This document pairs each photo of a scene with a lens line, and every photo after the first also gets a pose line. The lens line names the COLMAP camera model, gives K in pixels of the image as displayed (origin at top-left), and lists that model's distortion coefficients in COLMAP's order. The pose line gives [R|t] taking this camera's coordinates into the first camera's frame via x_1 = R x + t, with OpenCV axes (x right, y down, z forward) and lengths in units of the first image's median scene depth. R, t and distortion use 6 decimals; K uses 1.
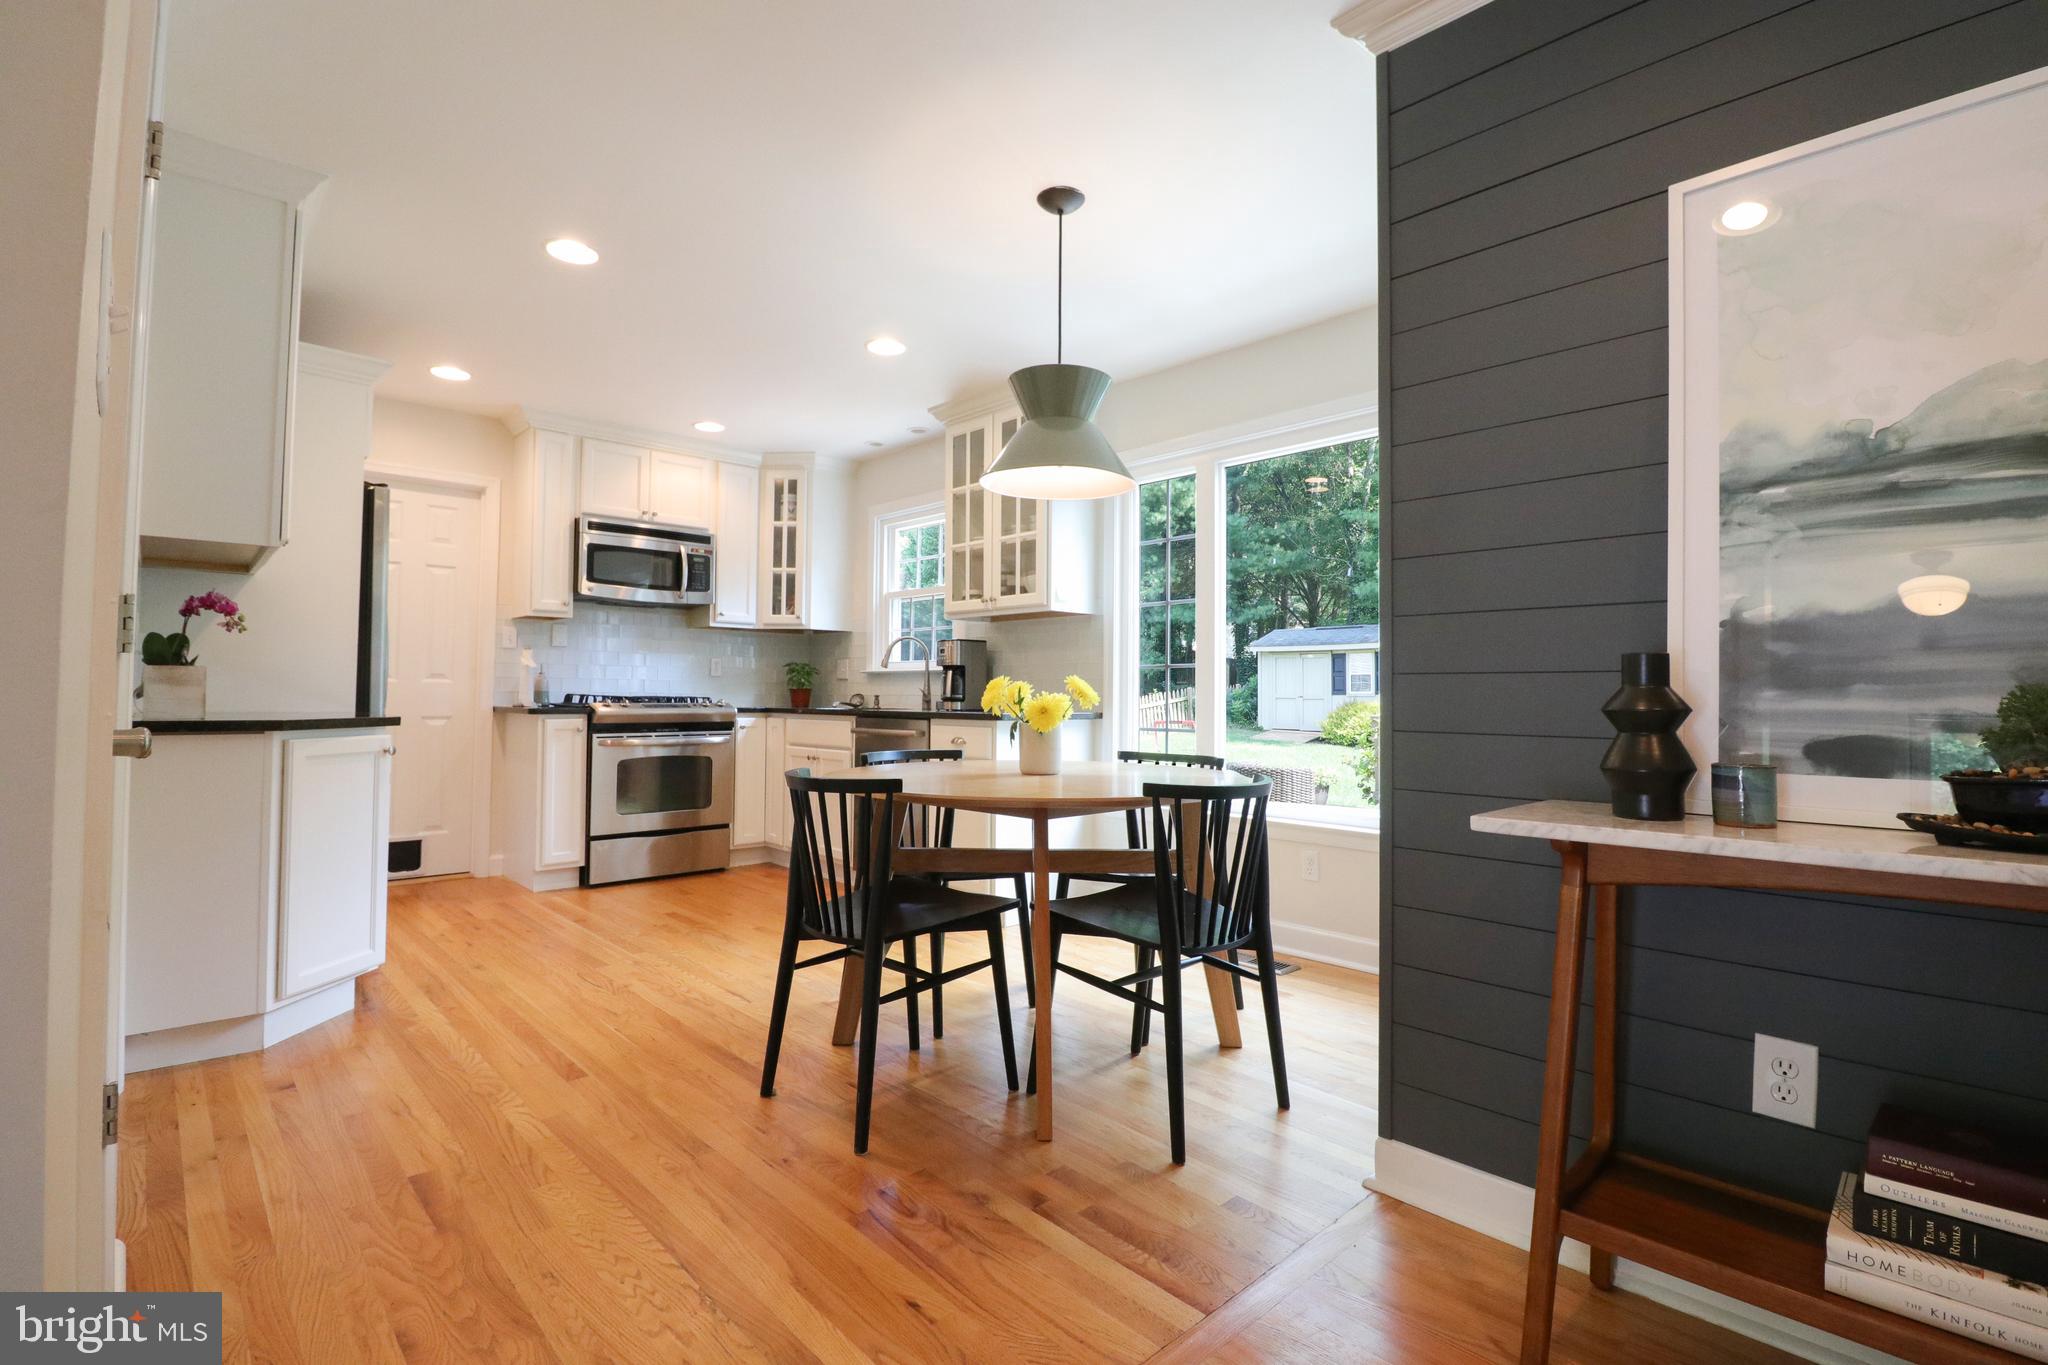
lens RADIAL K [[944.2, 0, 1022.0], [0, 944.2, 674.7], [0, 0, 1]] dist [-0.011139, -0.005420]
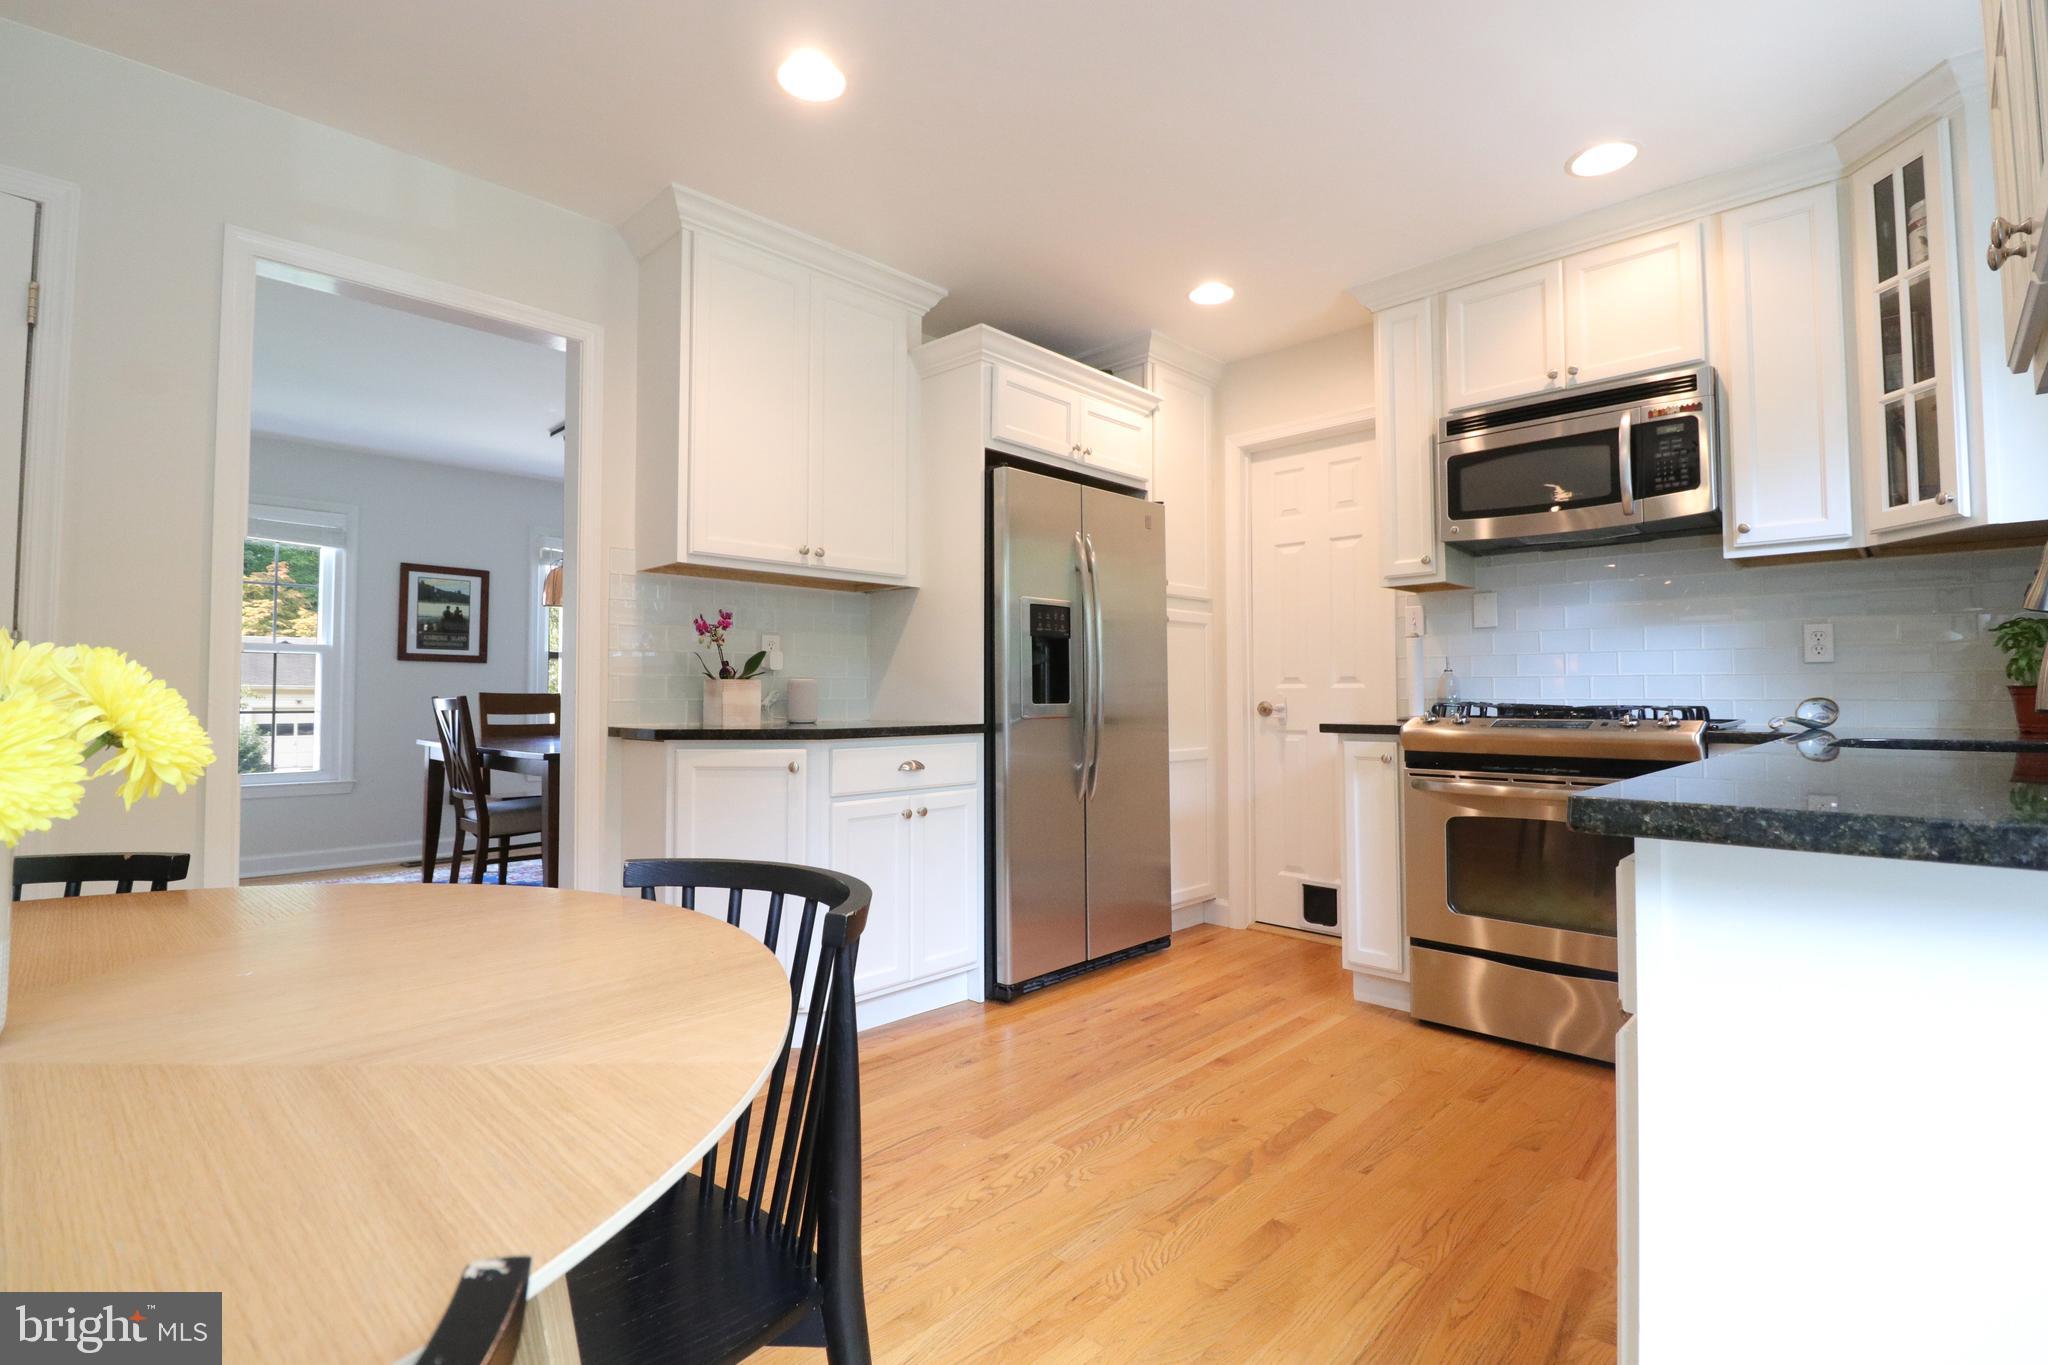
lens RADIAL K [[944.2, 0, 1033.3], [0, 944.2, 675.8], [0, 0, 1]] dist [-0.011139, -0.005420]
pose [[0.058997, -0.031809, -0.997751, 0.130105], [0.023432, 0.999261, -0.030471, 0.014954], [0.997983, -0.021581, 0.059699, 0.670910]]
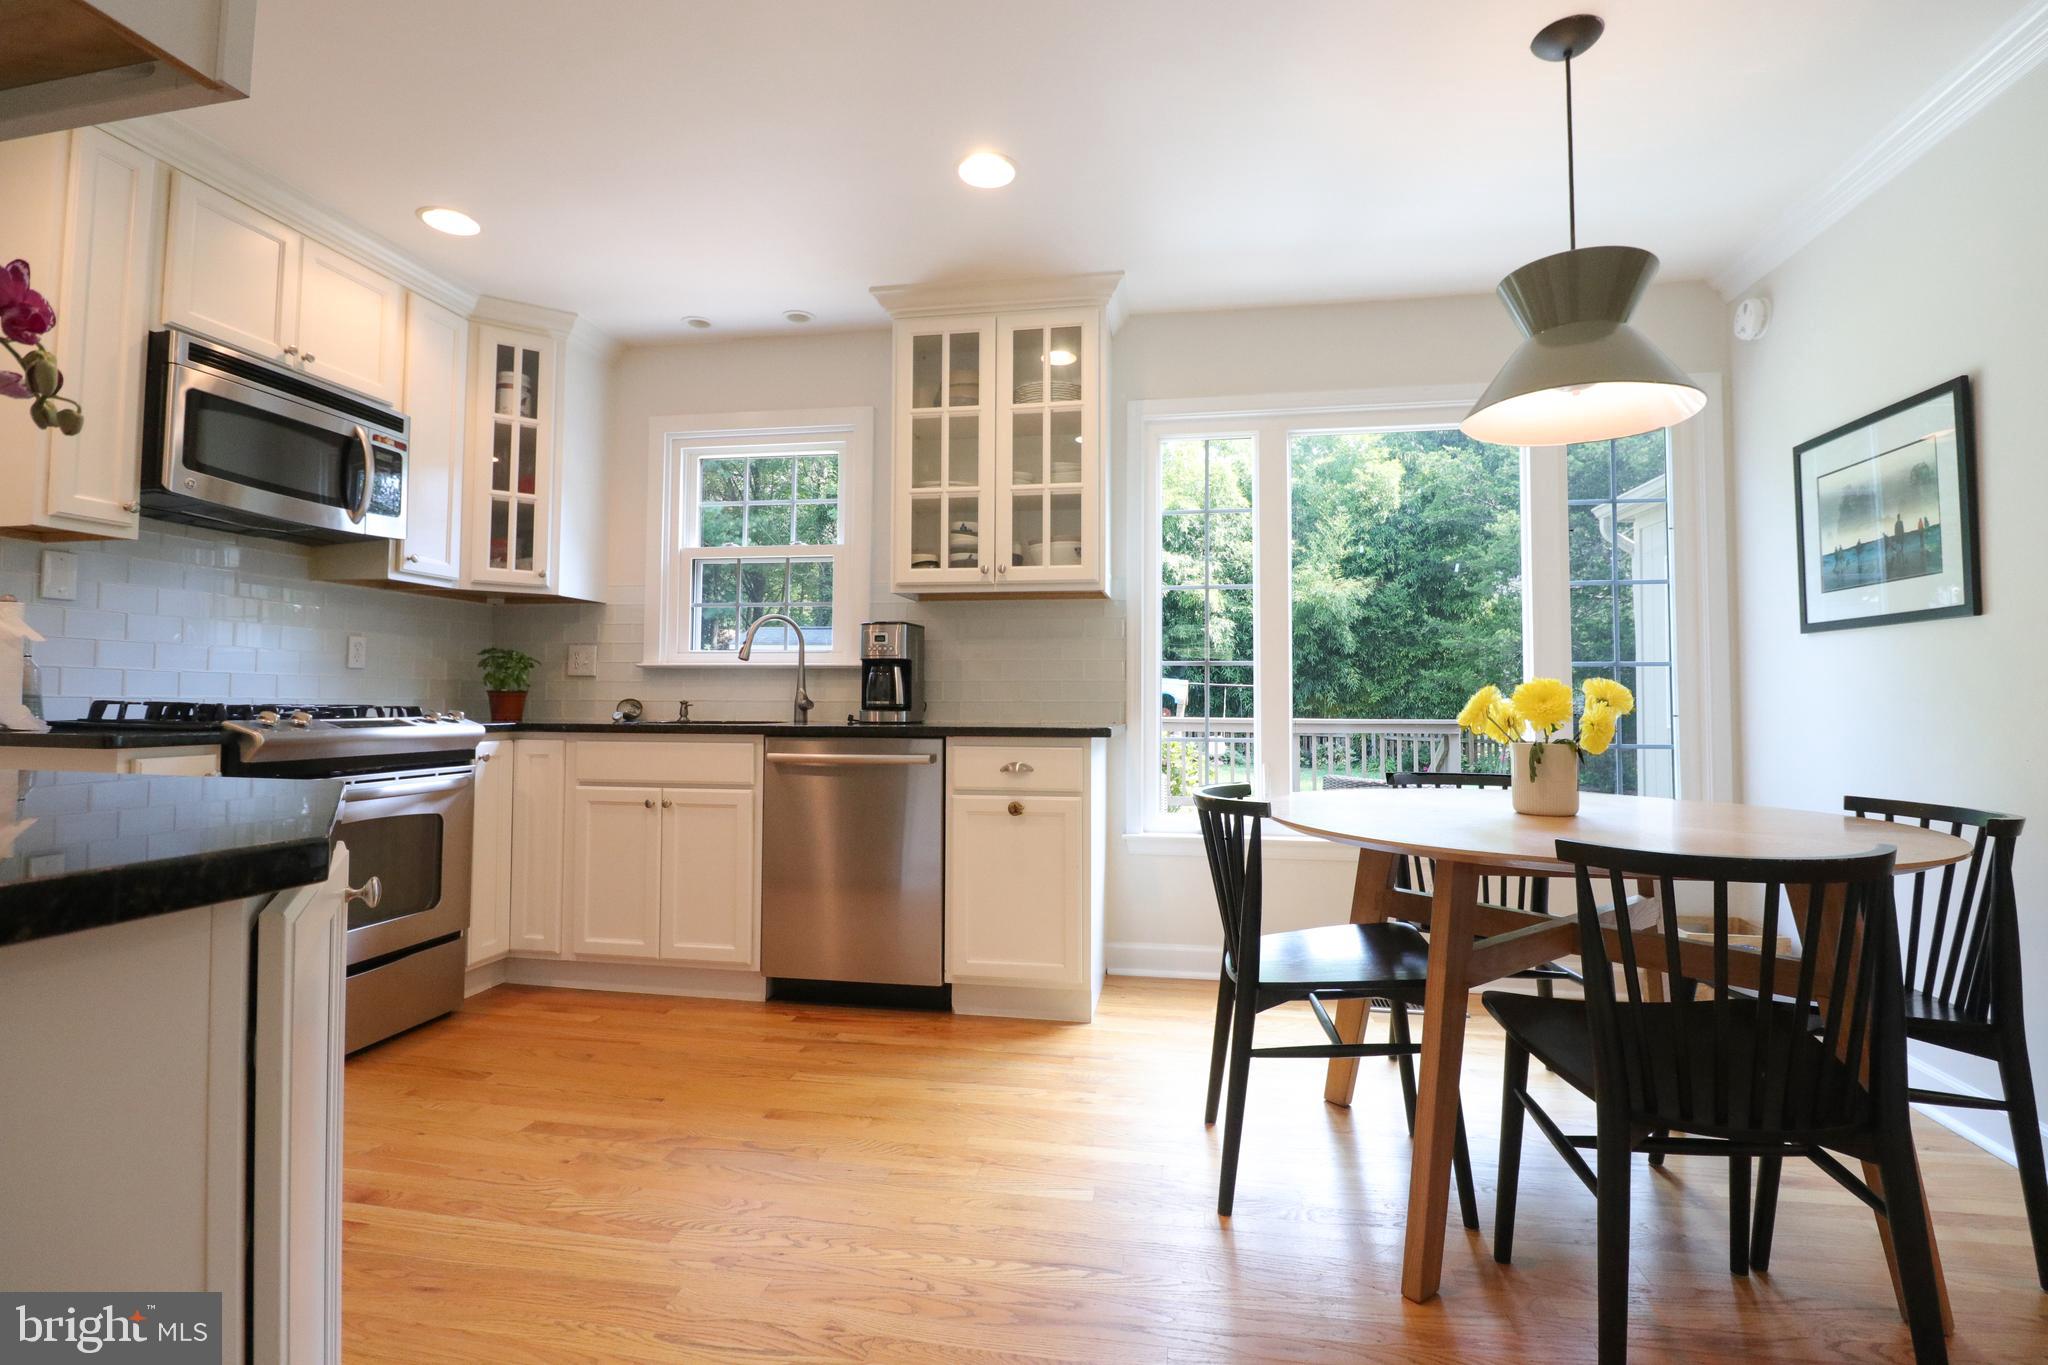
lens RADIAL K [[944.2, 0, 1018.8], [0, 944.2, 672.2], [0, 0, 1]] dist [-0.011139, -0.005420]
pose [[0.802542, 0.014526, 0.596418, -0.391051], [-0.011963, 0.999894, -0.008255, 0.004543], [-0.596475, -0.000510, 0.802631, 0.354795]]
